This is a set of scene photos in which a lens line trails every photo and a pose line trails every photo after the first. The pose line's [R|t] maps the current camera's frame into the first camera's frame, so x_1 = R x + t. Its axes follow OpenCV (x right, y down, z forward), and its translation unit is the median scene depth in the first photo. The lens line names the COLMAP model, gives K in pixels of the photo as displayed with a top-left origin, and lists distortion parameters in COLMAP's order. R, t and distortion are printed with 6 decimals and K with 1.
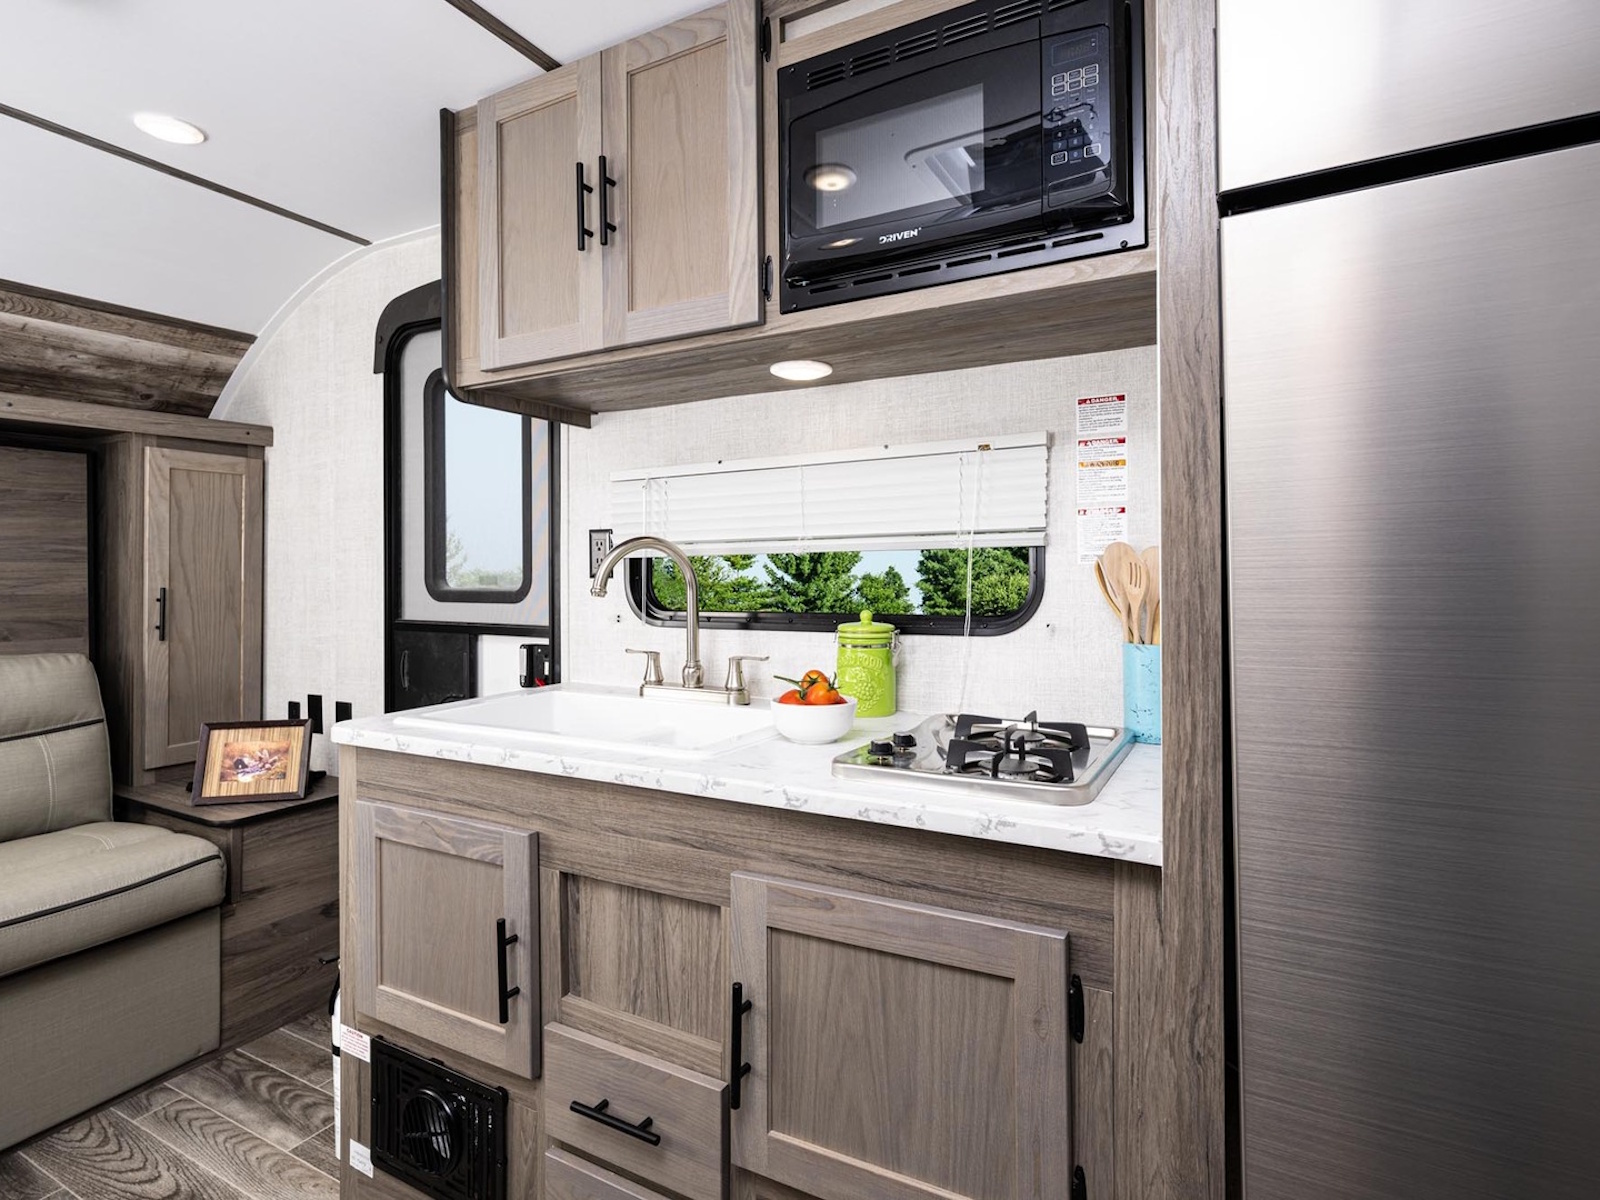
lens RADIAL K [[854.9, 0, 793.1], [0, 854.9, 564.5], [0, 0, 1]] dist [0.003157, 0.001537]
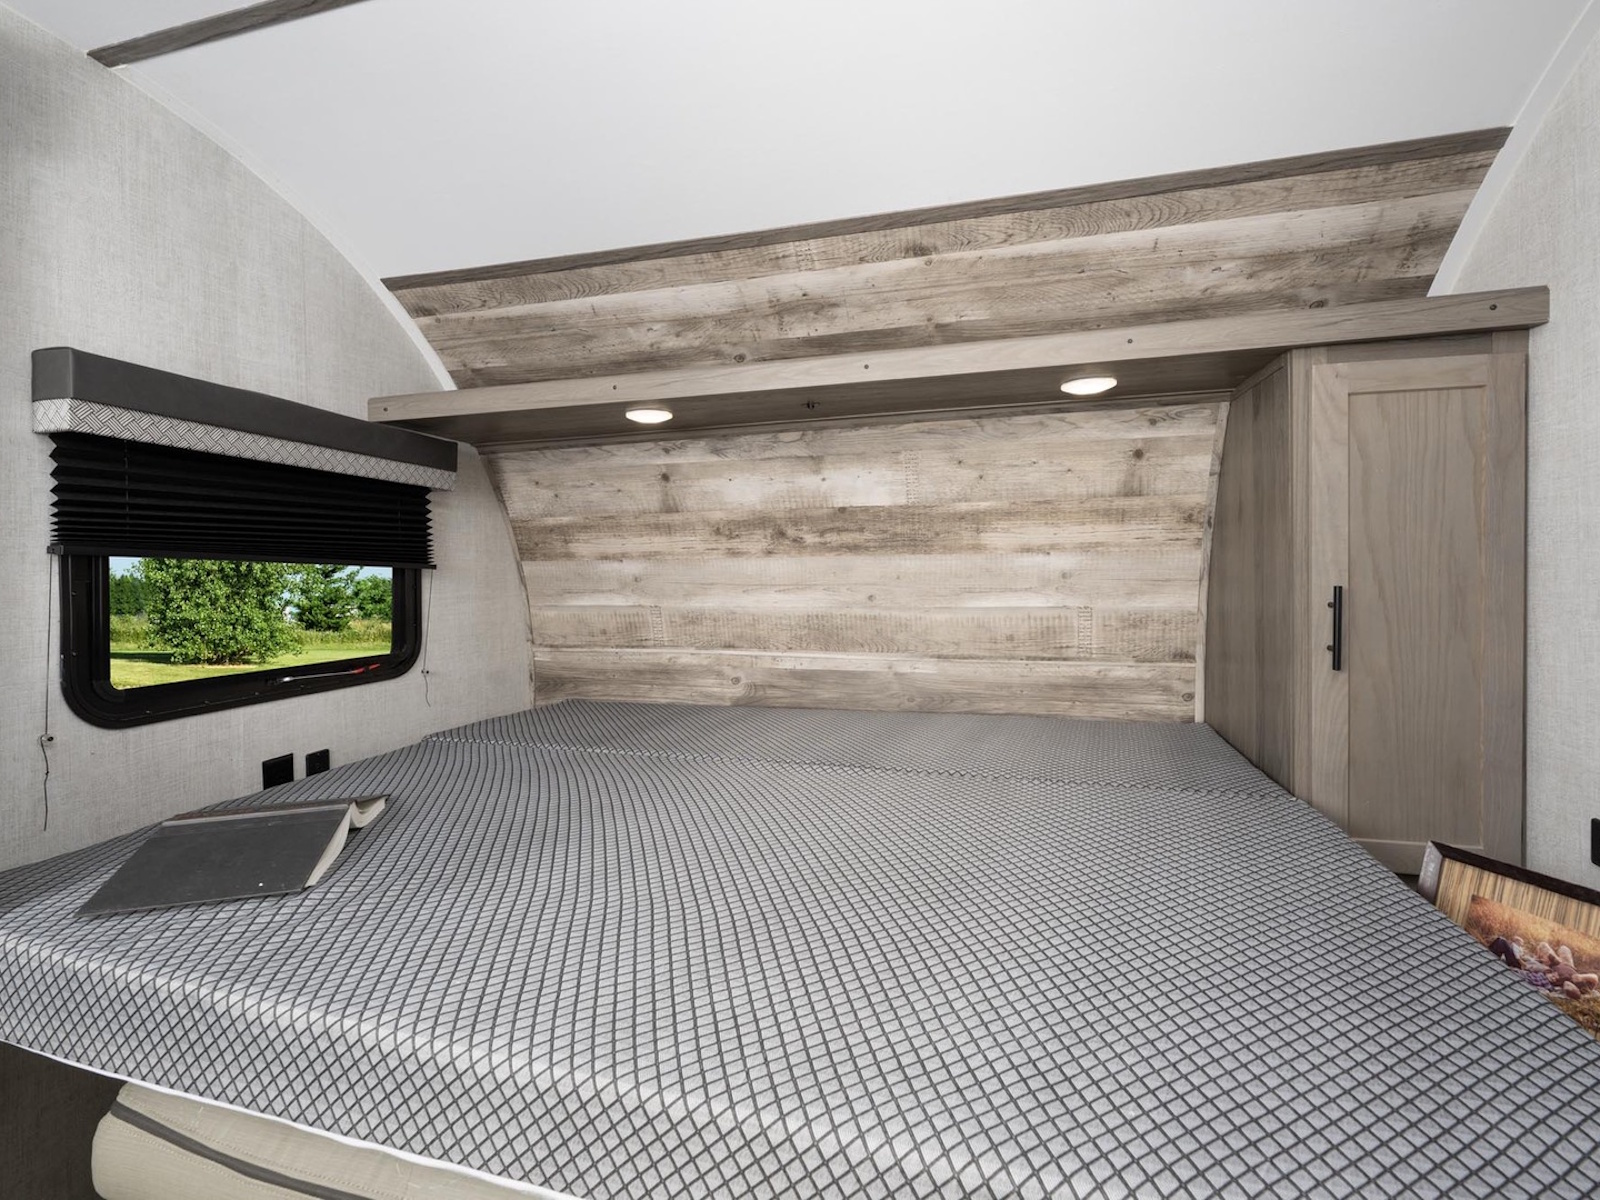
lens RADIAL K [[714.3, 0, 801.1], [0, 714.3, 569.1], [0, 0, 1]] dist [-0.001222, -0.000028]
pose [[0.246824, 0.002521, -0.969057, -0.316512], [0.011243, 0.999922, 0.005465, 0.007516], [0.968995, -0.012244, 0.246777, 0.475944]]
